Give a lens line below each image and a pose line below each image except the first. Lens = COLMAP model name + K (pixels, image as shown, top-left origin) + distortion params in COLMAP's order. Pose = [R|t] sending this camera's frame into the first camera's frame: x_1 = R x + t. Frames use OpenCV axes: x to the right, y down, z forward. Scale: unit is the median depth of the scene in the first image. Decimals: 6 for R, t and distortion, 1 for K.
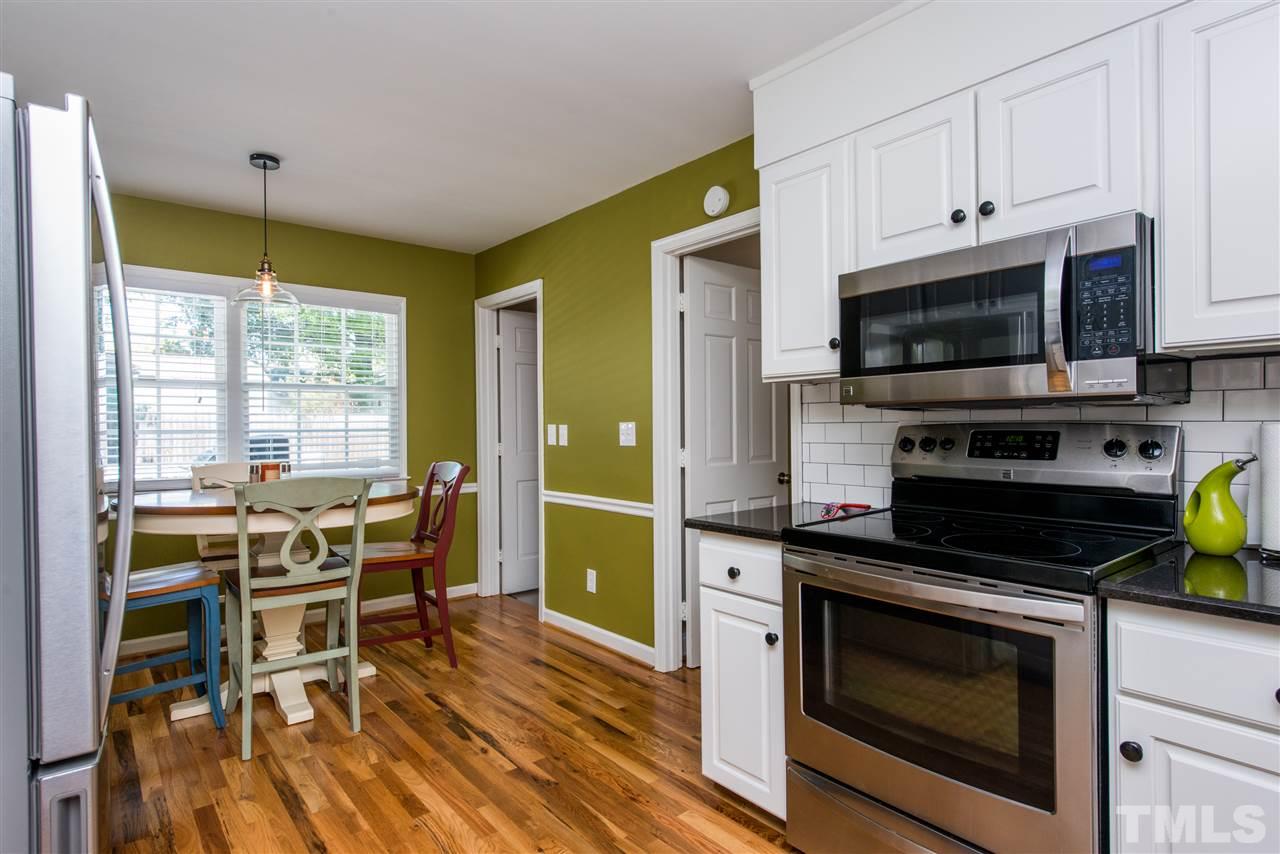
lens RADIAL K [[652.2, 0, 634.4], [0, 652.2, 427.7], [0, 0, 1]] dist [0.003911, -0.000841]
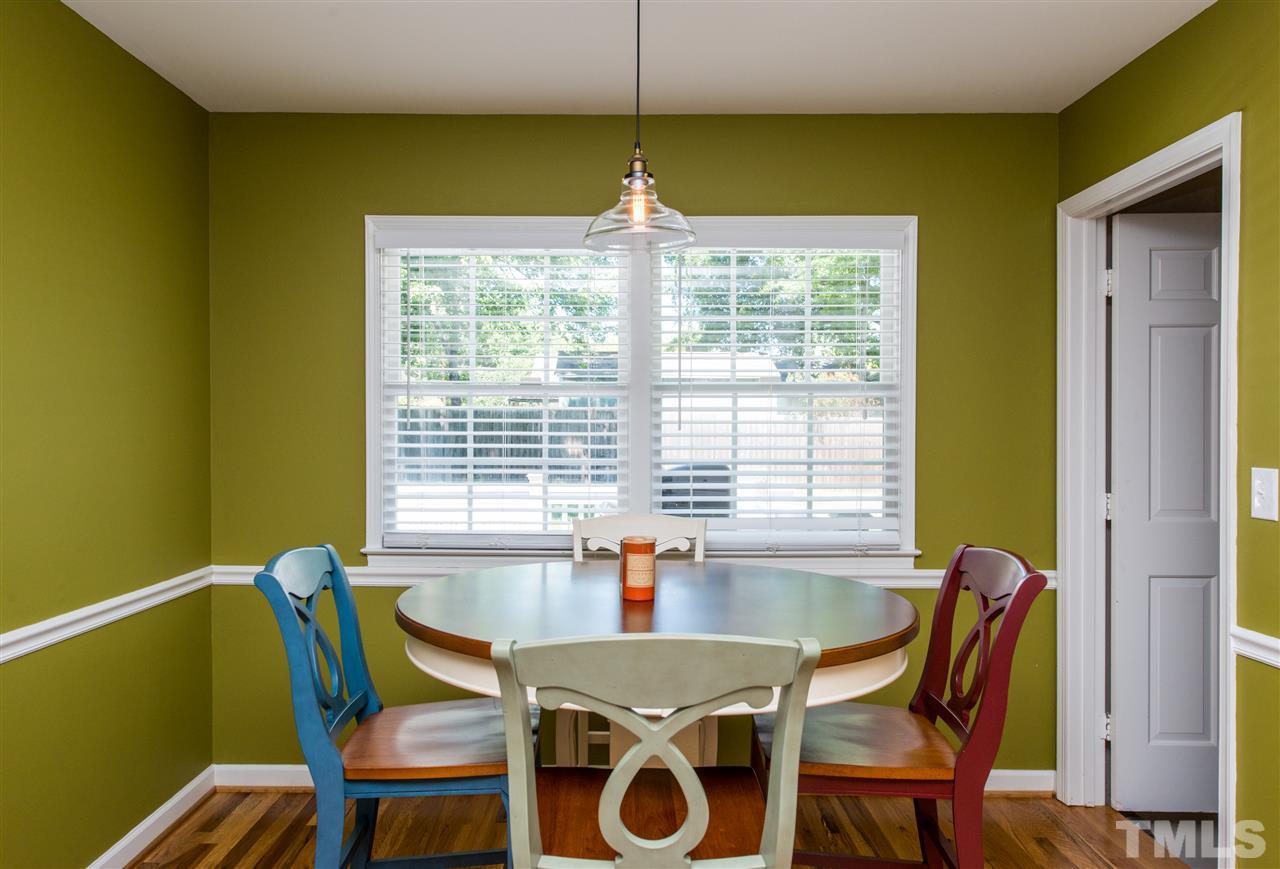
lens RADIAL K [[849.9, 0, 638.5], [0, 849.9, 433.8], [0, 0, 1]] dist [0.023074, -0.003135]
pose [[0.777416, 0.011945, -0.628874, -0.094153], [-0.010197, 0.999928, 0.006388, -0.026122], [0.628905, 0.001446, 0.777481, 0.343852]]
